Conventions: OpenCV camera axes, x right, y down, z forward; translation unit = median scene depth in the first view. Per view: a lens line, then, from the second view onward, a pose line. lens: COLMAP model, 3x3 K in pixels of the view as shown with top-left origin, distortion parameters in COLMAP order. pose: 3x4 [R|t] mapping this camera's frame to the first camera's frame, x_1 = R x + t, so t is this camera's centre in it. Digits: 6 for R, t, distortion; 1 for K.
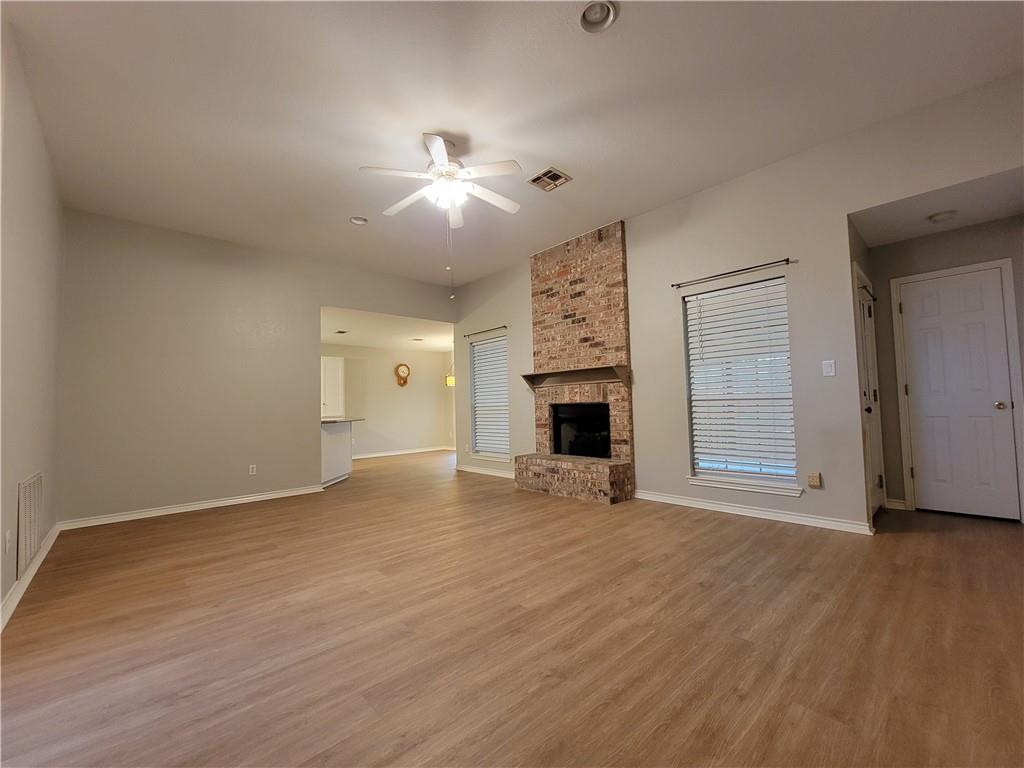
lens RADIAL K [[420.5, 0, 504.5], [0, 420.5, 384.5], [0, 0, 1]] dist [-0.011470, 0.000699]
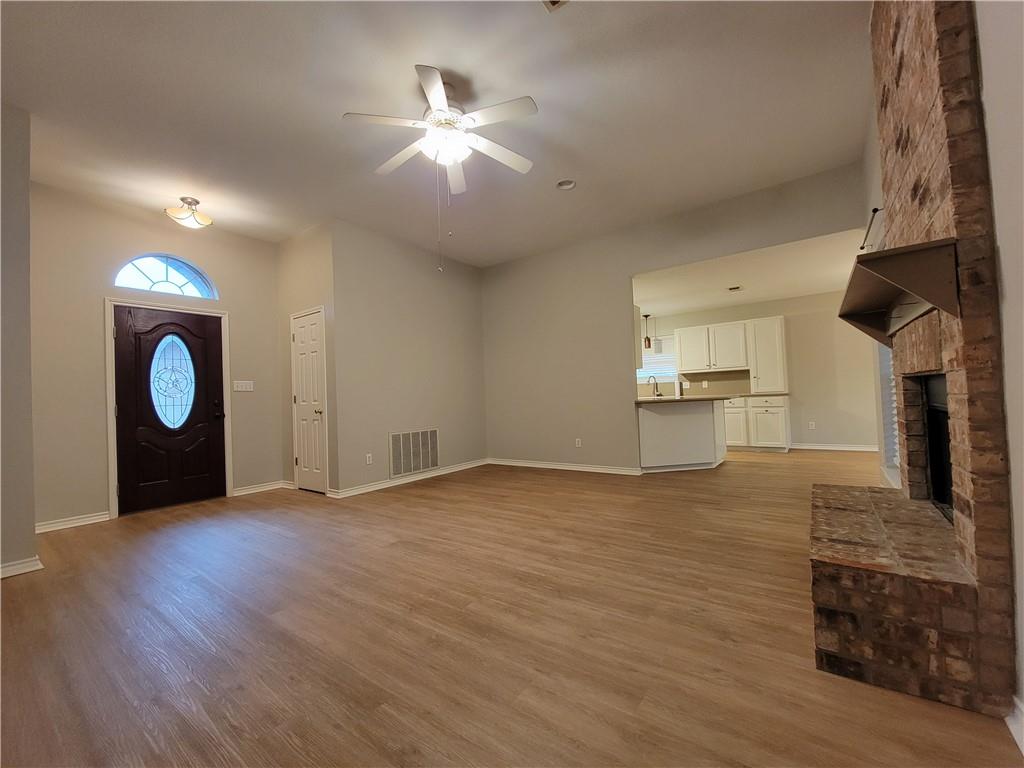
lens RADIAL K [[420.5, 0, 504.6], [0, 420.5, 388.3], [0, 0, 1]] dist [-0.011470, 0.000699]
pose [[0.187057, -0.000364, -0.982349, 0.701922], [0.084824, 0.996271, 0.015783, 0.032764], [0.978680, -0.086279, 0.186391, 0.896584]]
